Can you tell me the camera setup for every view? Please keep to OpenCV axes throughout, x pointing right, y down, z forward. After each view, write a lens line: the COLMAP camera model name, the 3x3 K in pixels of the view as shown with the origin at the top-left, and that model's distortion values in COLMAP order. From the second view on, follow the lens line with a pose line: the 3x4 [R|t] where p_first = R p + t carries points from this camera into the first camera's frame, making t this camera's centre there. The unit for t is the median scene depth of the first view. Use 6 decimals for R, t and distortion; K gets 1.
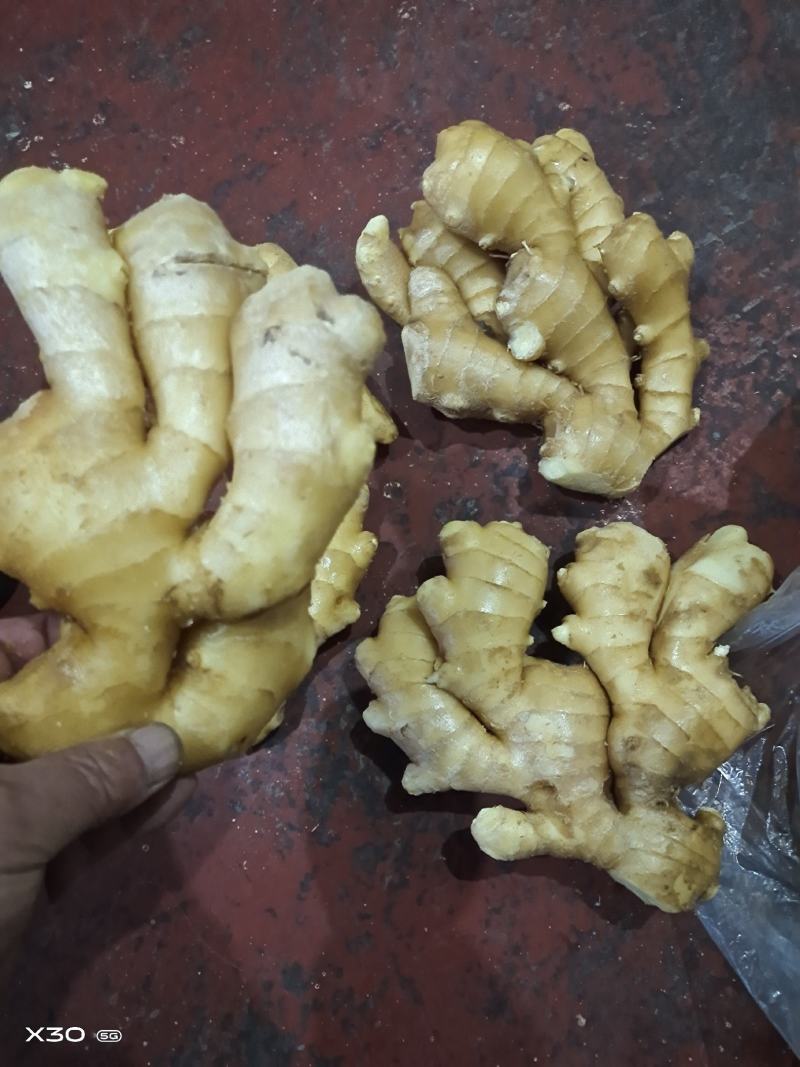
lens RADIAL K [[816.6, 0, 400.0], [0, 816.6, 533.5], [0, 0, 1]] dist [0.001810, 0.004418]
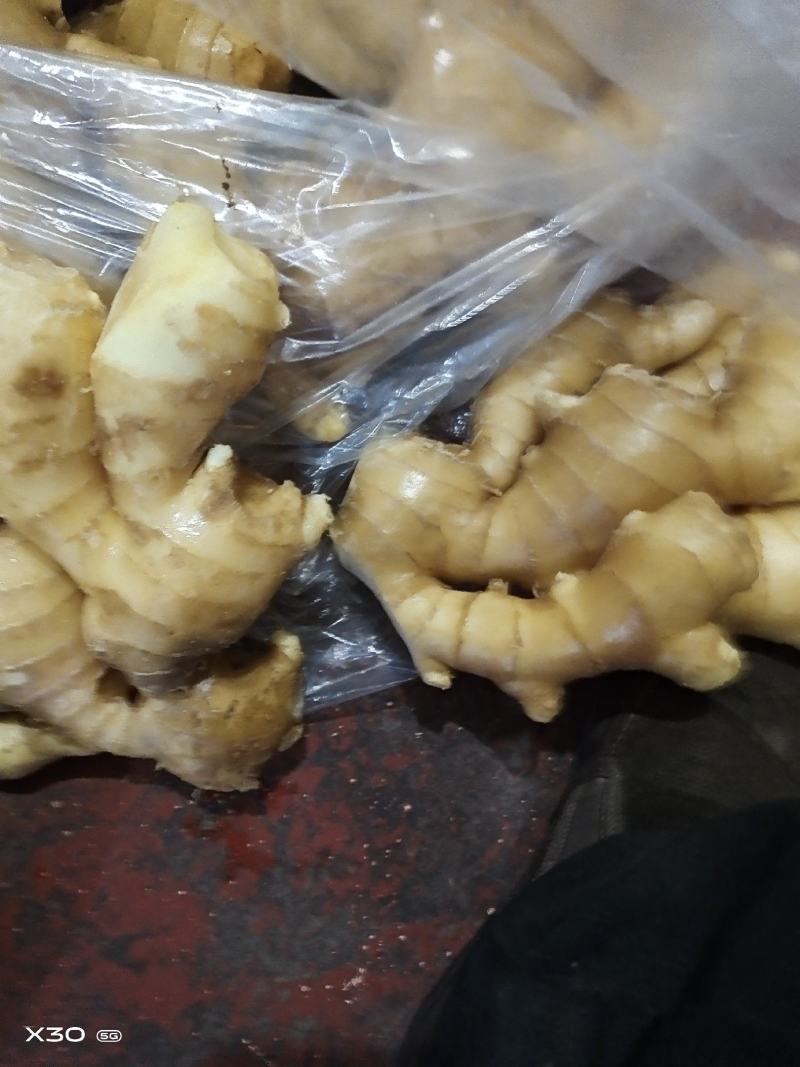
lens RADIAL K [[816.6, 0, 400.0], [0, 816.6, 533.5], [0, 0, 1]] dist [0.001810, 0.004418]
pose [[0.969463, -0.221506, -0.105244, 0.562316], [0.230459, 0.676157, 0.699786, -0.194076], [-0.083845, -0.702671, 0.706558, 0.534062]]
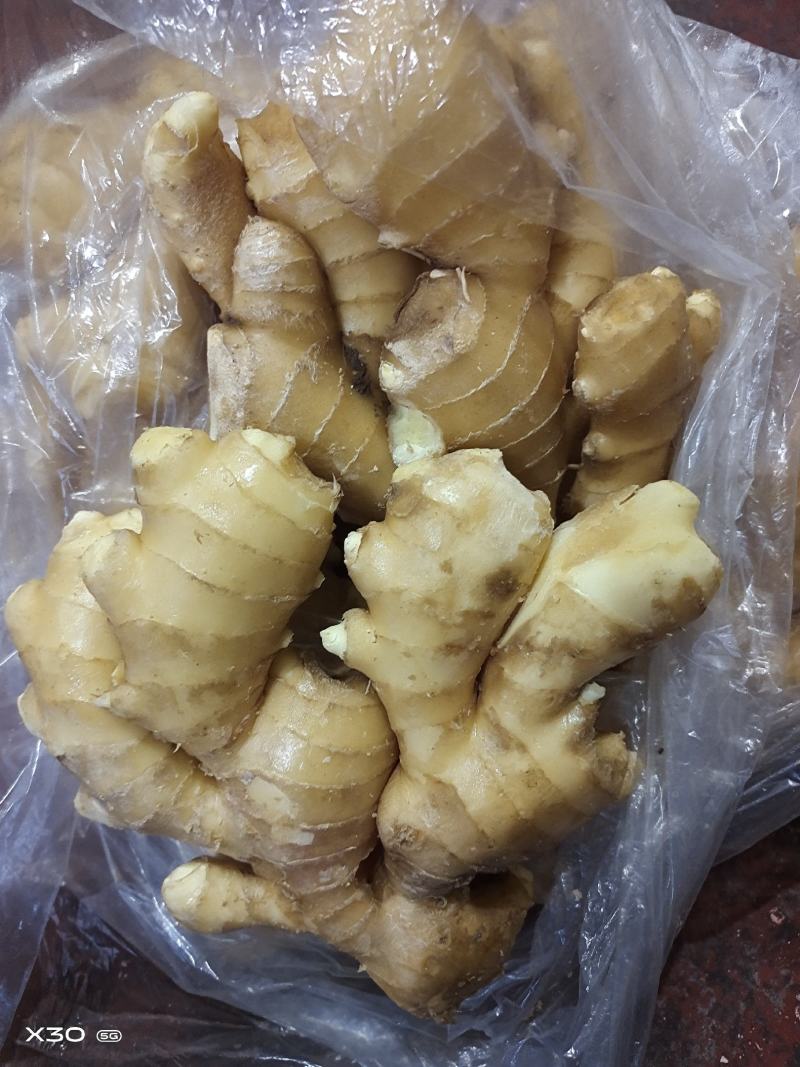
lens RADIAL K [[816.6, 0, 400.0], [0, 816.6, 533.5], [0, 0, 1]] dist [0.001810, 0.004418]
pose [[0.991858, 0.115472, 0.053699, 0.201972], [-0.126567, 0.847236, 0.515918, -0.255966], [0.014078, -0.518514, 0.854953, 0.527950]]
